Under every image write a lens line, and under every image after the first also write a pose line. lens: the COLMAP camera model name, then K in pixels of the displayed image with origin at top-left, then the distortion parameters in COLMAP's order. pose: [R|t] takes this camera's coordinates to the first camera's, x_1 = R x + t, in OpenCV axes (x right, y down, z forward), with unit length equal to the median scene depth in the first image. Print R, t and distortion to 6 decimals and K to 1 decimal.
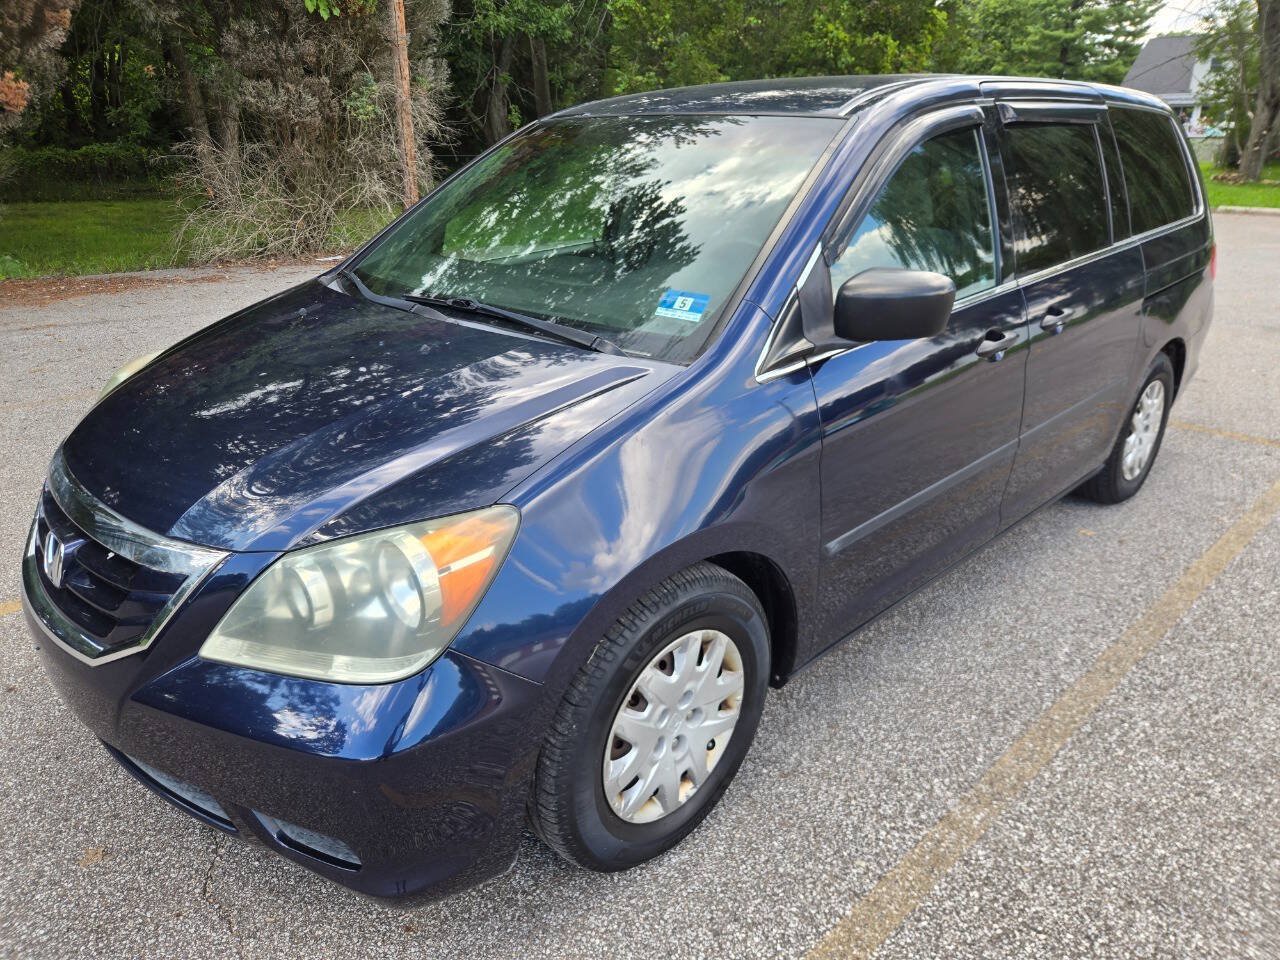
lens RADIAL K [[863.4, 0, 628.9], [0, 863.4, 474.4], [0, 0, 1]] dist [0.072623, -0.067290]
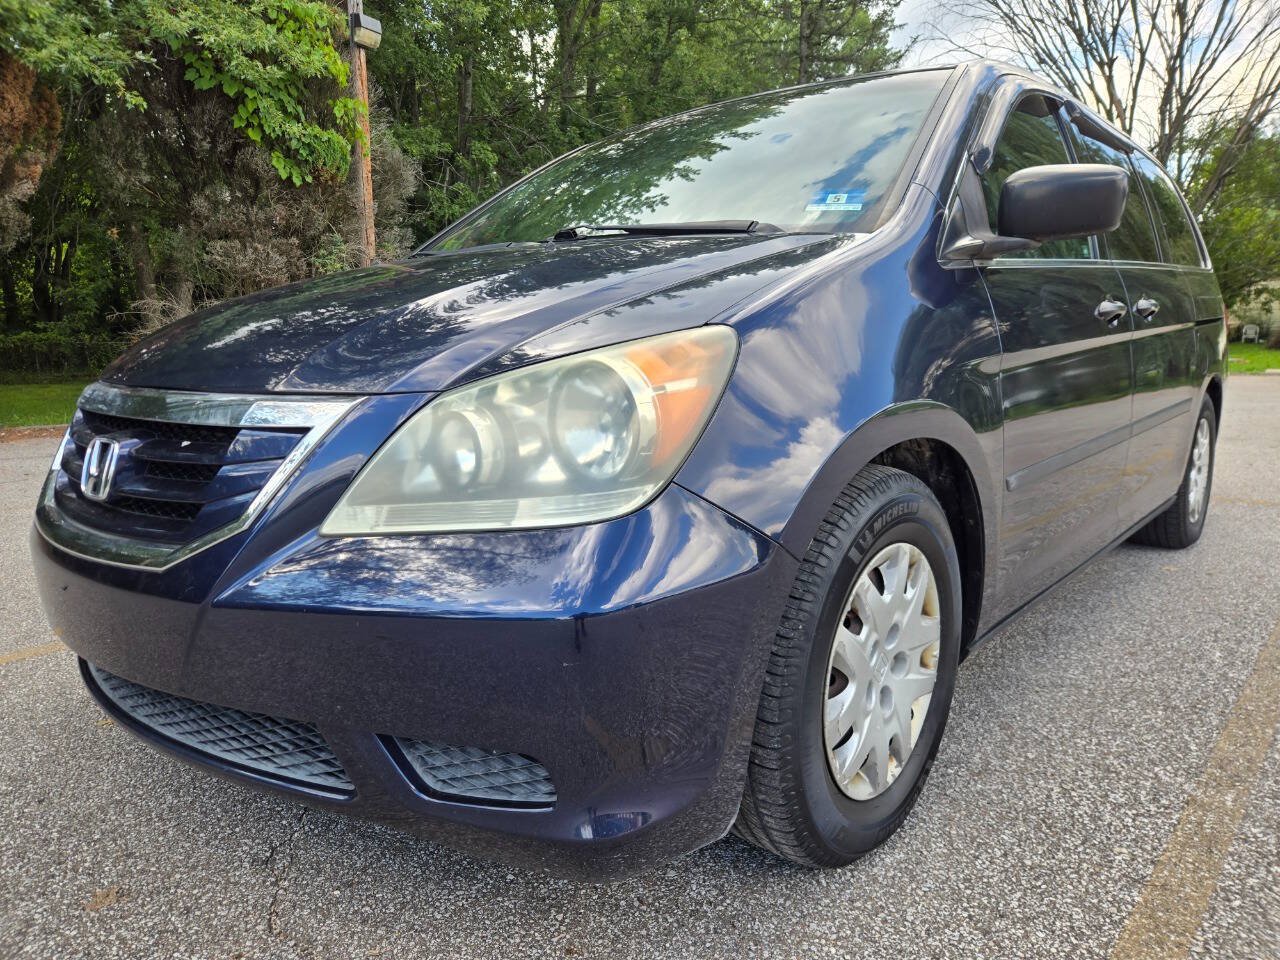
lens RADIAL K [[871.6, 0, 645.7], [0, 871.6, 460.1], [0, 0, 1]] dist [0.061493, -0.056059]
pose [[0.996526, -0.023543, 0.079888, -0.214004], [0.039679, 0.977565, -0.206864, 0.248656], [-0.073225, 0.209315, 0.975103, 0.183106]]
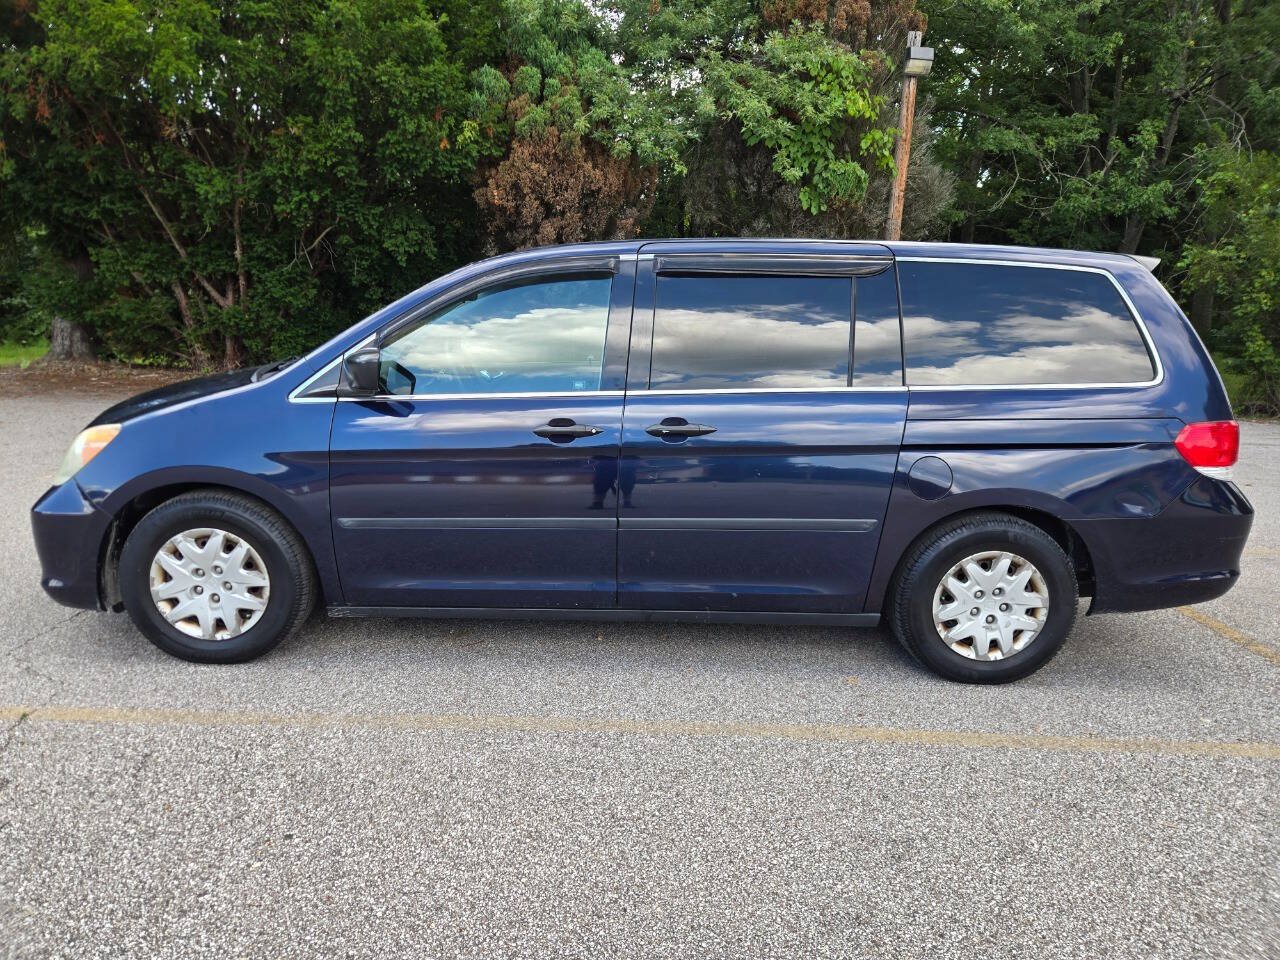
lens RADIAL K [[863.4, 0, 628.9], [0, 863.4, 474.4], [0, 0, 1]] dist [0.072623, -0.067290]
pose [[0.721483, 0.149132, -0.676182, 2.754178], [-0.274084, 0.958280, -0.081098, -0.016315], [0.635878, 0.243841, 0.732257, 0.290308]]
